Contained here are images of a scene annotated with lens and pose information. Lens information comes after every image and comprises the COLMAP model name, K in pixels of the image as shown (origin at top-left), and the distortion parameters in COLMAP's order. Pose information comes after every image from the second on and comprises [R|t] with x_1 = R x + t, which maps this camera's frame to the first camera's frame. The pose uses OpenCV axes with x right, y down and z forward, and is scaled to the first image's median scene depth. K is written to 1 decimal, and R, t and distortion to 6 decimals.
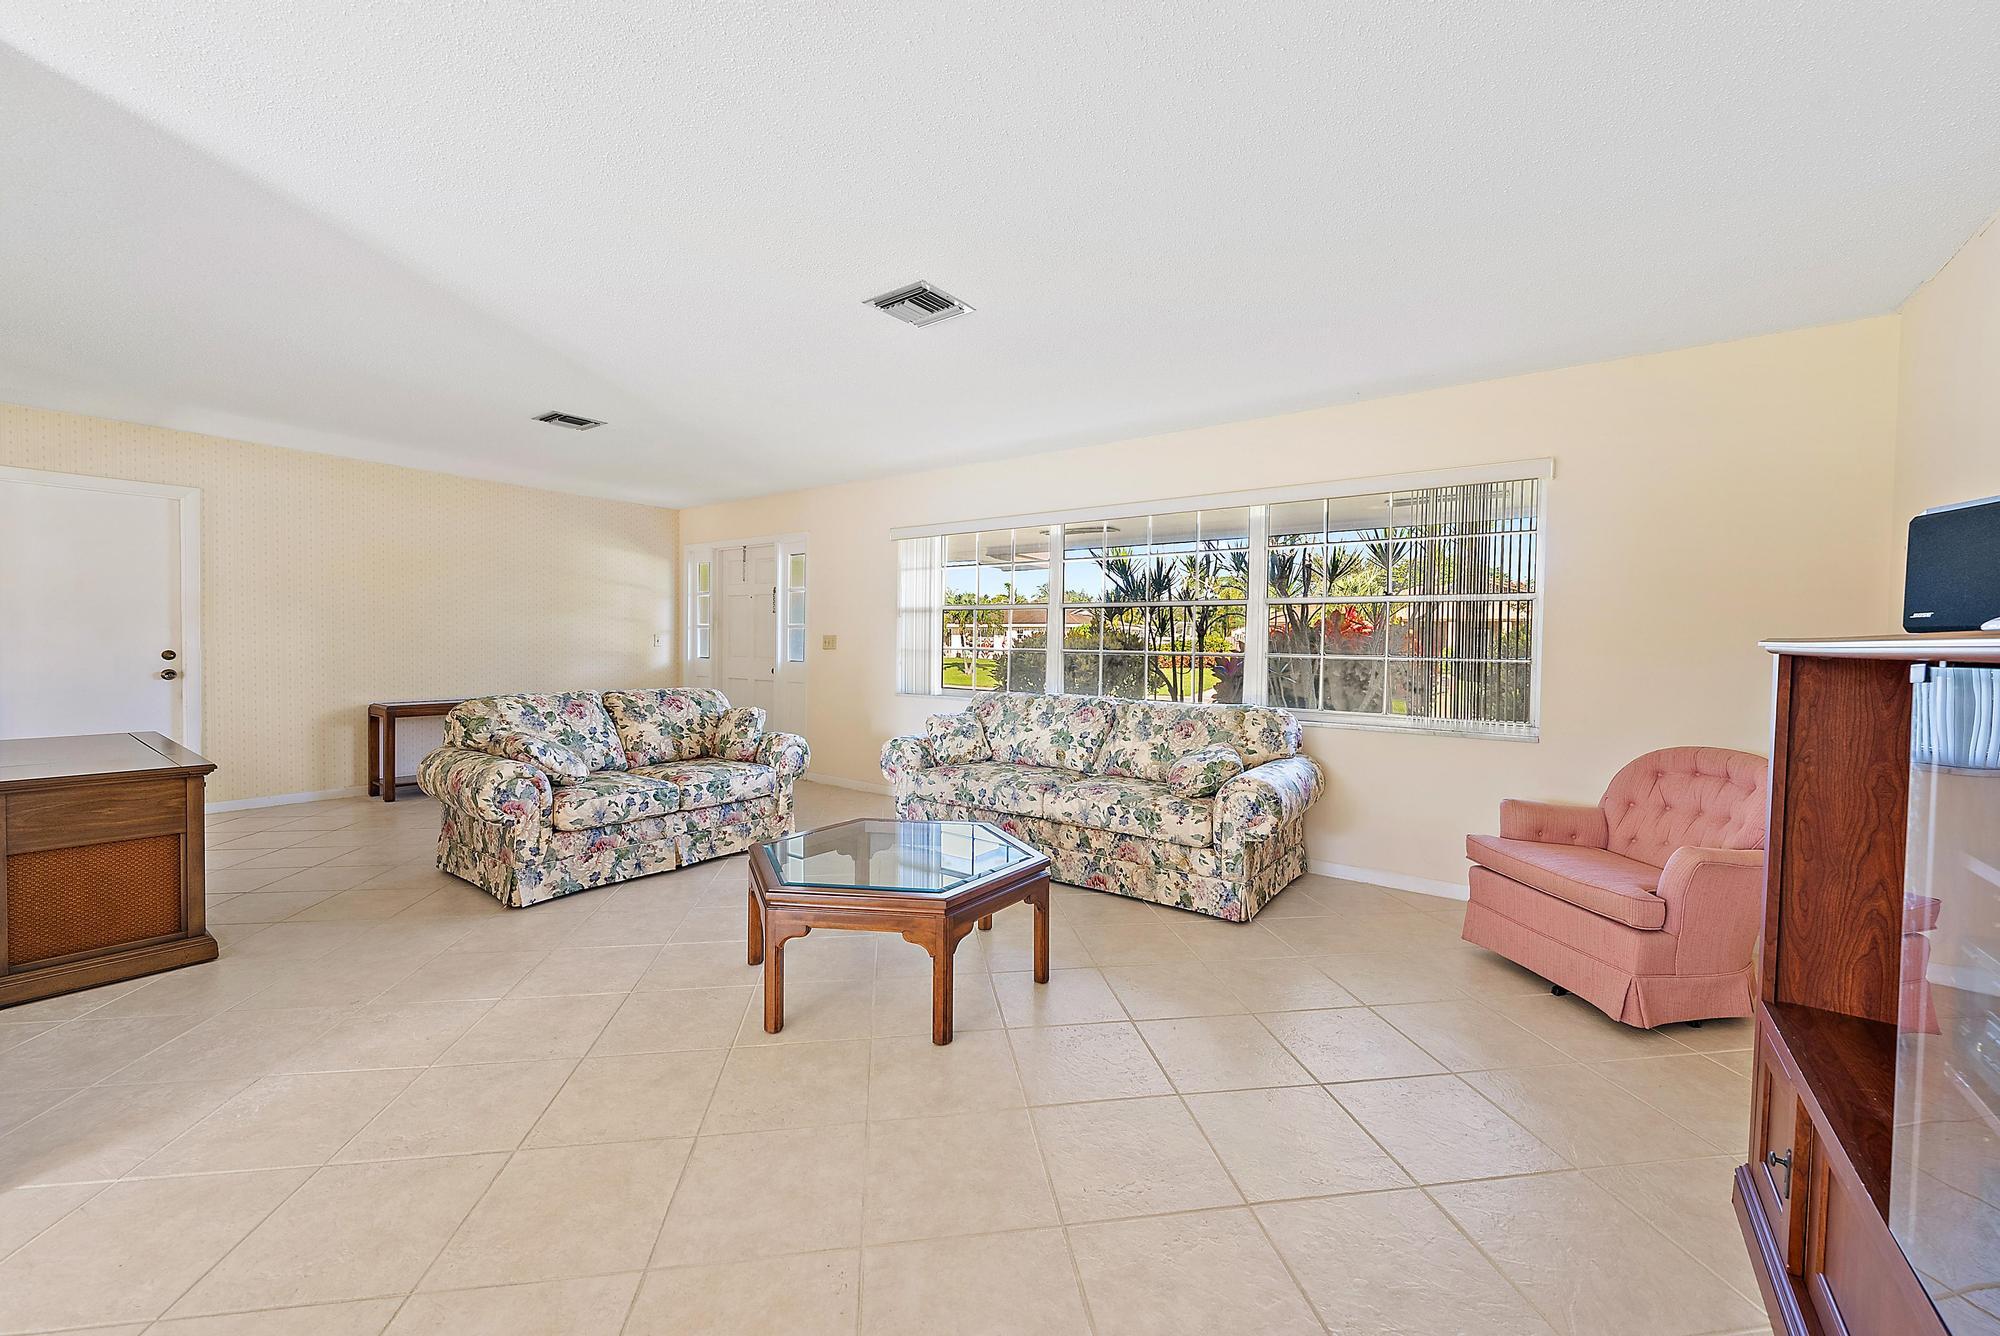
lens RADIAL K [[789.6, 0, 990.2], [0, 789.6, 668.4], [0, 0, 1]] dist [-0.001934, -0.000230]
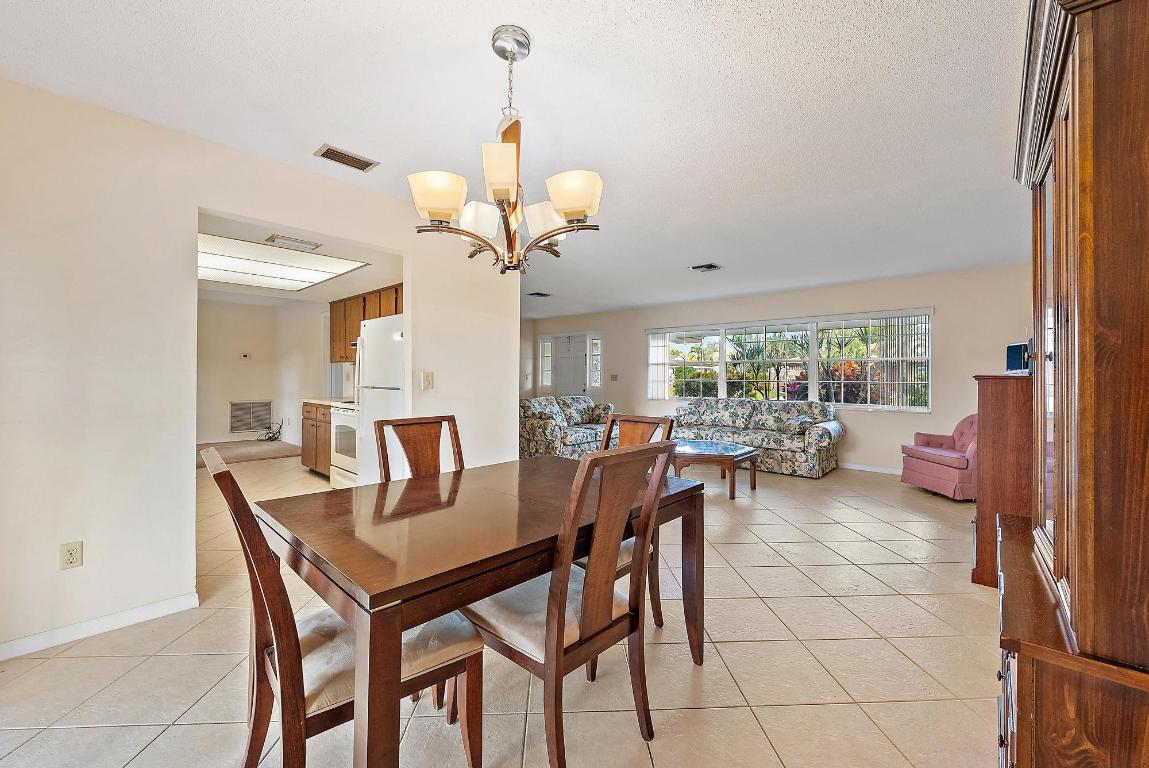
lens RADIAL K [[453.6, 0, 580.1], [0, 453.6, 377.9], [0, 0, 1]] dist [-0.001934, -0.000230]
pose [[0.995517, -0.007874, -0.094253, -0.309898], [0.005116, 0.999553, -0.029462, 0.011408], [0.094443, 0.028848, 0.995112, -0.584553]]
